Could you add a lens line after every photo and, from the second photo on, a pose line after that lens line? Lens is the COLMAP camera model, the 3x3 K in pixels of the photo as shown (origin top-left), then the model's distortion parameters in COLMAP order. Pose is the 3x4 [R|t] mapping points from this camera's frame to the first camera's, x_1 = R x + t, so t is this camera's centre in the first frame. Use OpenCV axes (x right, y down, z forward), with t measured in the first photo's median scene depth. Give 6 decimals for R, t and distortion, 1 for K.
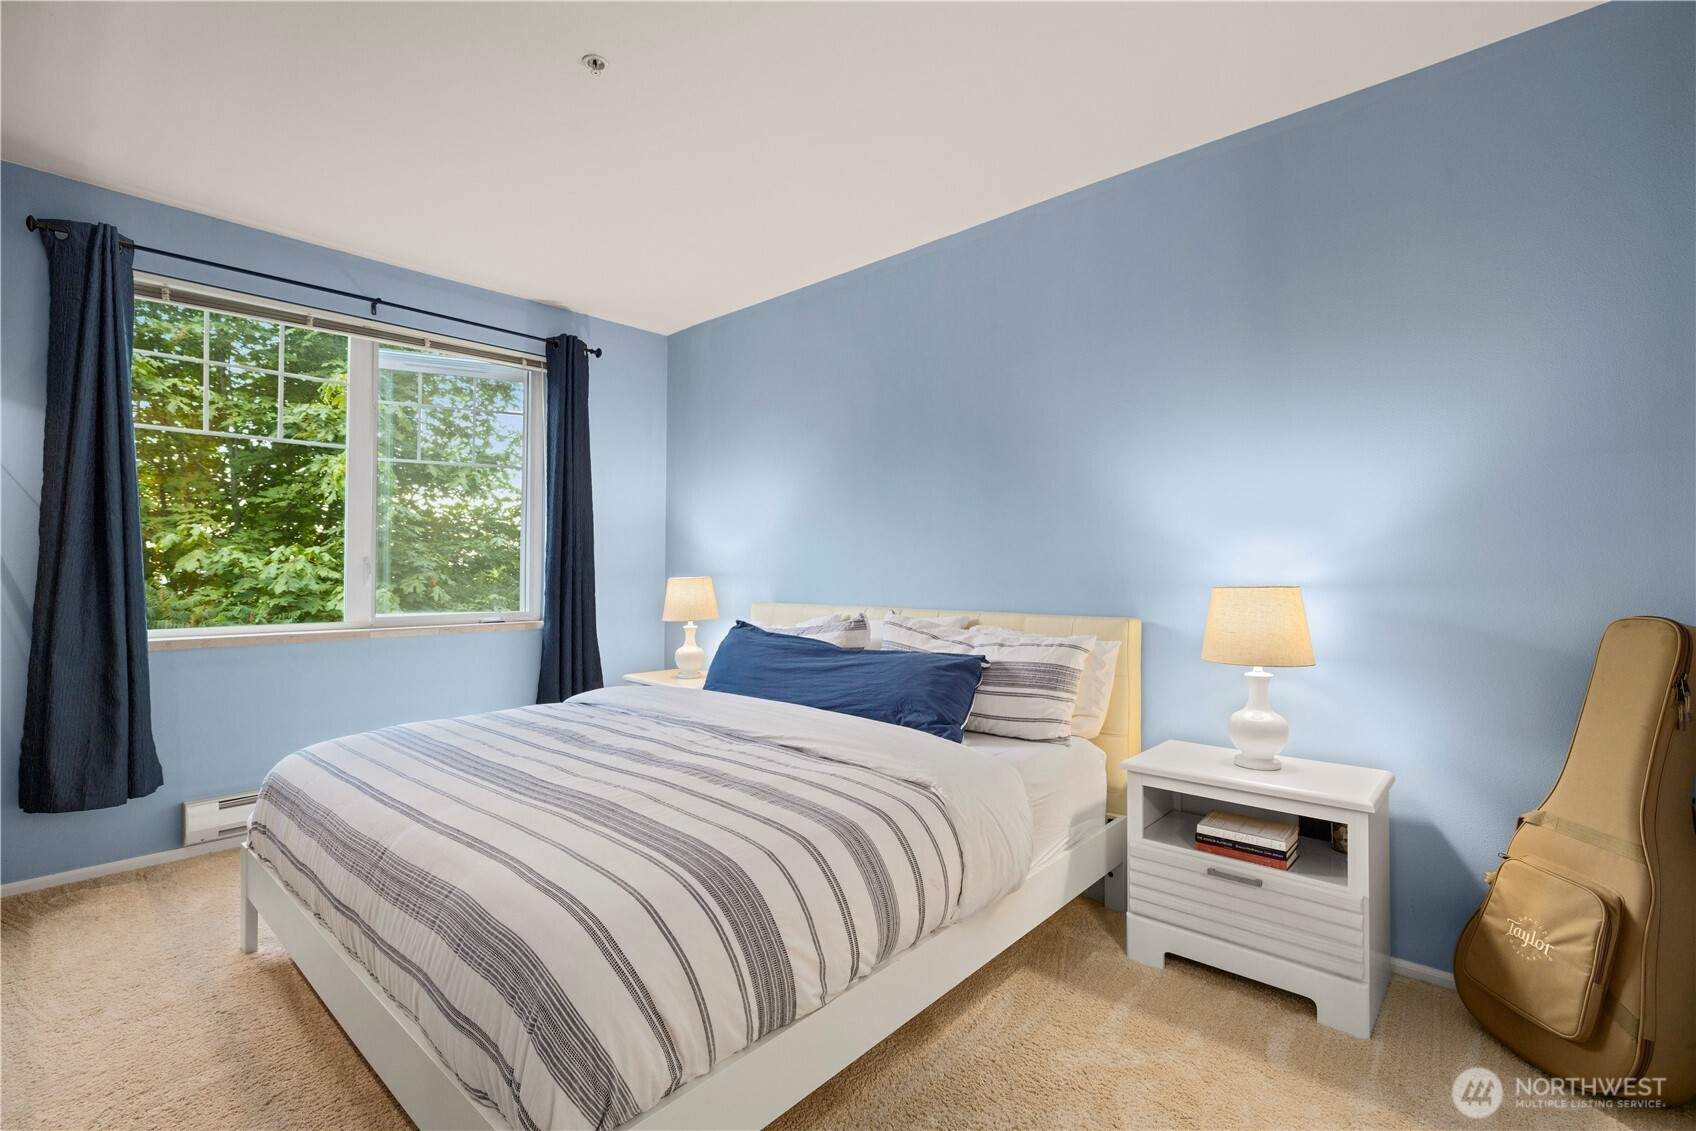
lens RADIAL K [[764.2, 0, 844.0], [0, 764.2, 569.7], [0, 0, 1]] dist [-0.009024, 0.000148]
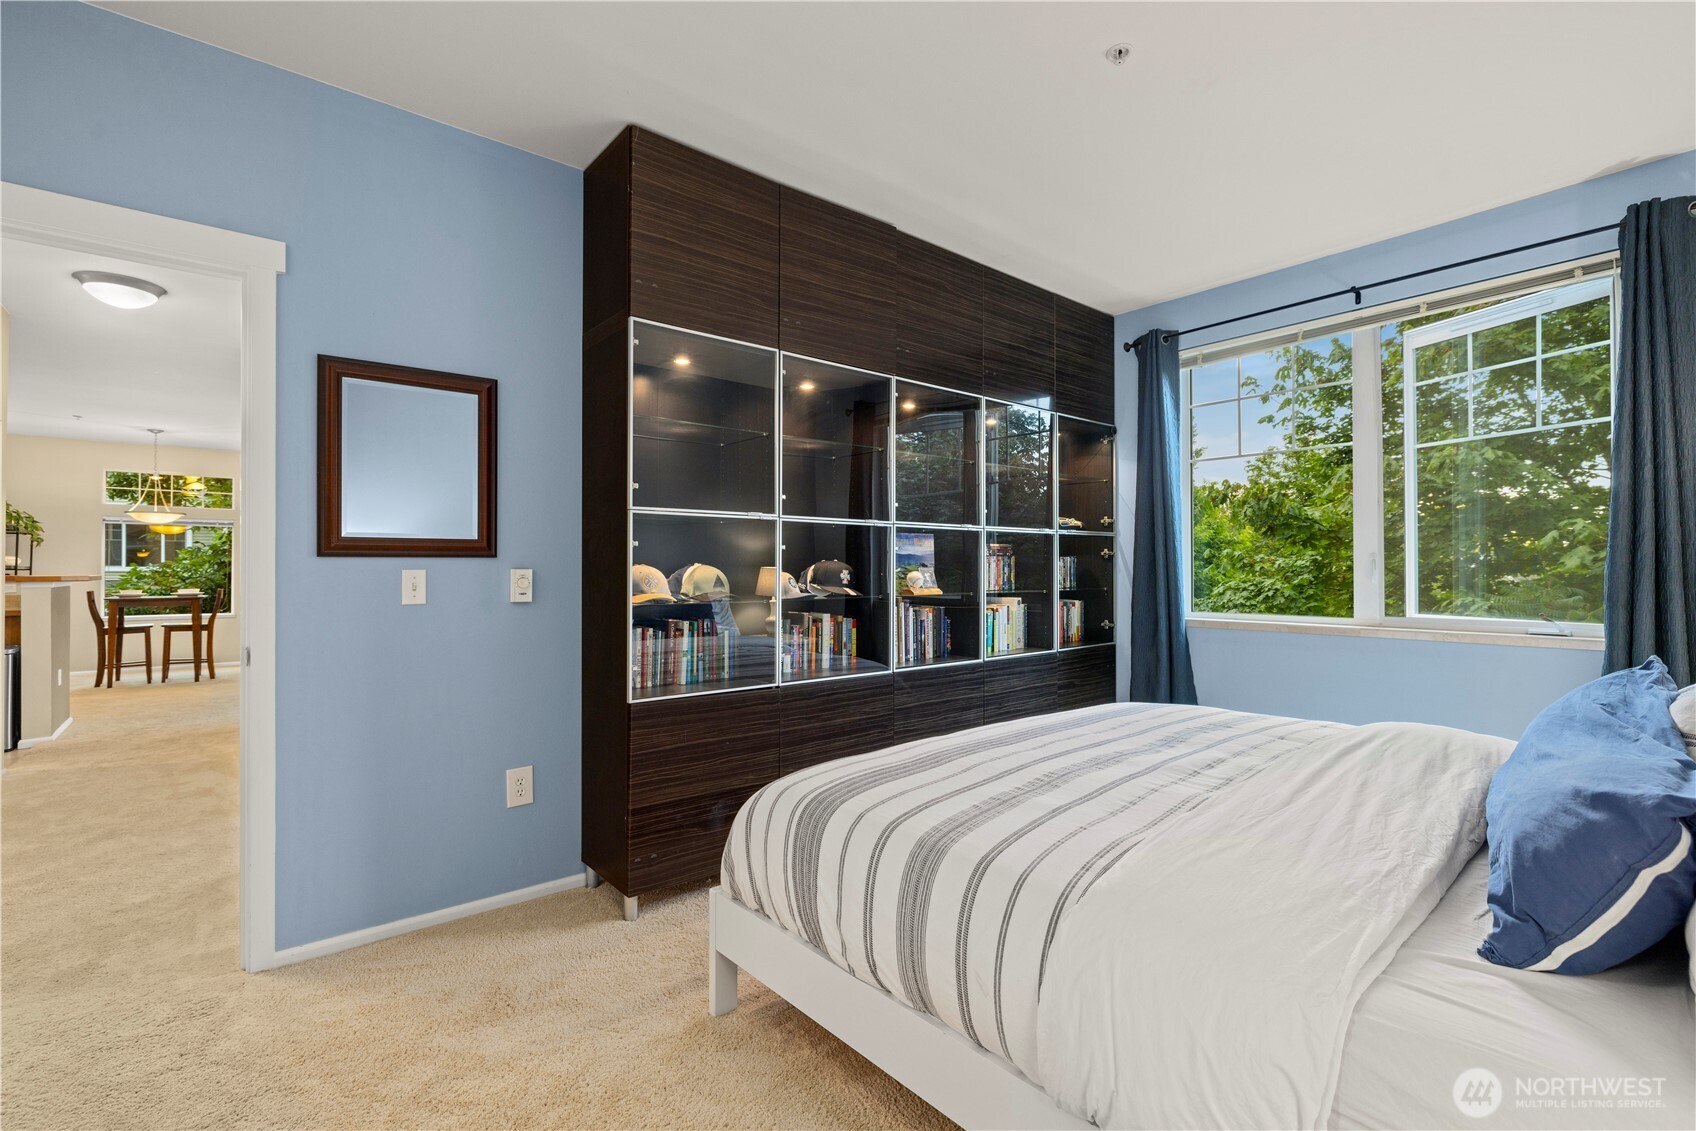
lens RADIAL K [[764.2, 0, 844.3], [0, 764.2, 566.6], [0, 0, 1]] dist [-0.009024, 0.000148]
pose [[-0.152651, -0.004229, -0.988271, 0.446089], [0.000666, 0.999990, -0.004382, 0.004749], [0.988280, -0.001327, -0.152646, 0.502443]]
